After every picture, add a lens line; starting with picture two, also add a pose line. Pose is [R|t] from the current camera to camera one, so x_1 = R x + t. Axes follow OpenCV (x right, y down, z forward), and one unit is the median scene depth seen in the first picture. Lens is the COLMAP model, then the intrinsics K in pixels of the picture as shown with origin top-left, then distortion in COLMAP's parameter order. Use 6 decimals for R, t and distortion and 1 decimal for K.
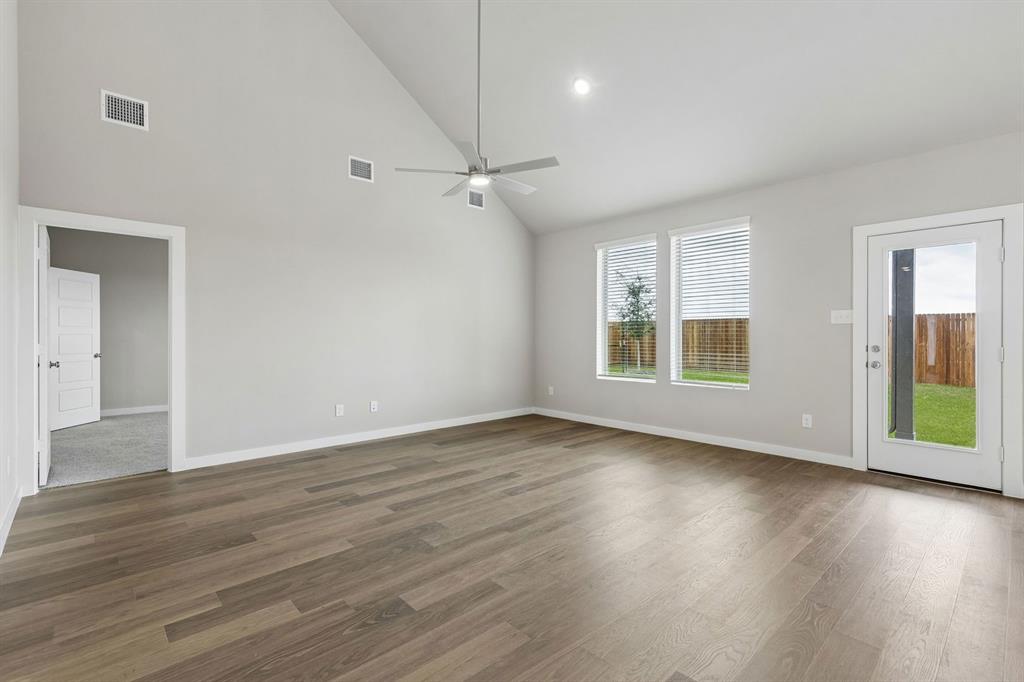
lens RADIAL K [[464.2, 0, 514.2], [0, 464.2, 338.6], [0, 0, 1]] dist [0.002492, -0.000044]
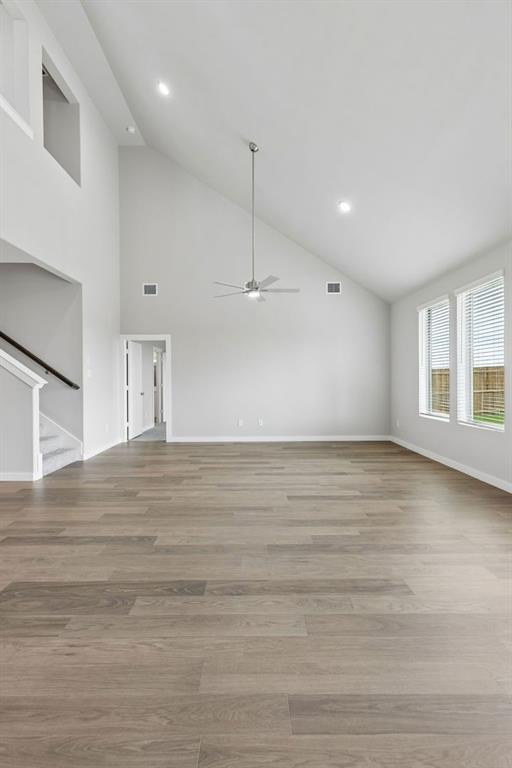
lens RADIAL K [[348.1, 0, 254.1], [0, 348.1, 381.2], [0, 0, 1]] dist [0.002492, -0.000044]
pose [[0.732662, -0.005797, -0.680568, 0.713297], [0.002941, 0.999981, -0.005351, -0.002781], [0.680586, 0.001919, 0.732665, 0.040322]]
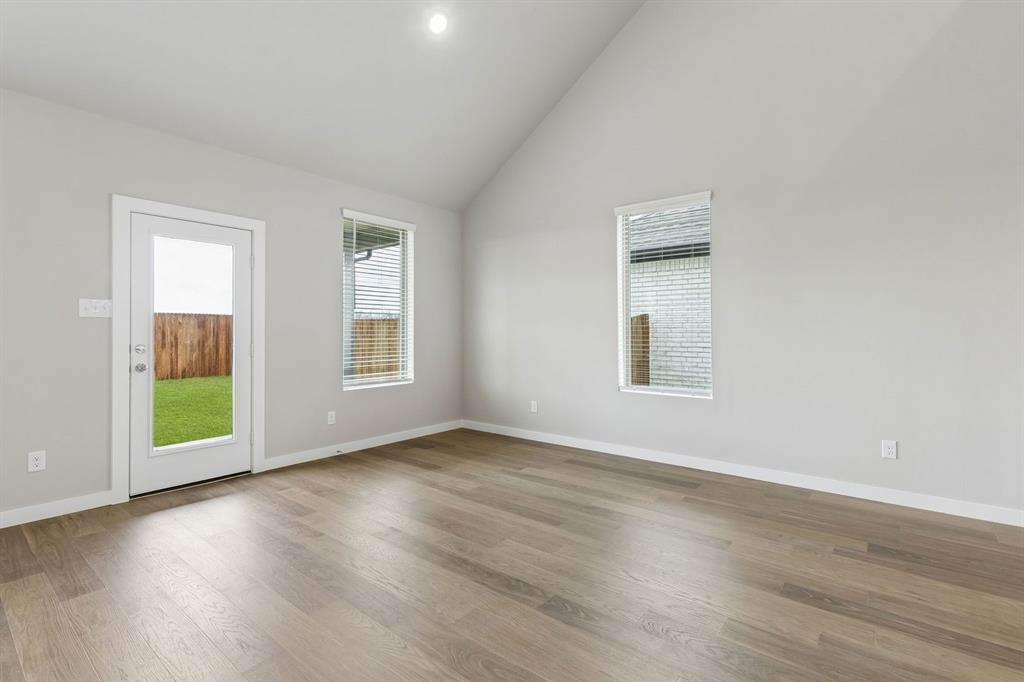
lens RADIAL K [[464.2, 0, 514.1], [0, 464.2, 335.8], [0, 0, 1]] dist [0.002492, -0.000044]
pose [[-0.144731, 0.002004, 0.989469, -0.141181], [0.013313, 0.999911, -0.000078, 0.007067], [-0.989381, 0.013162, -0.144745, 0.449605]]
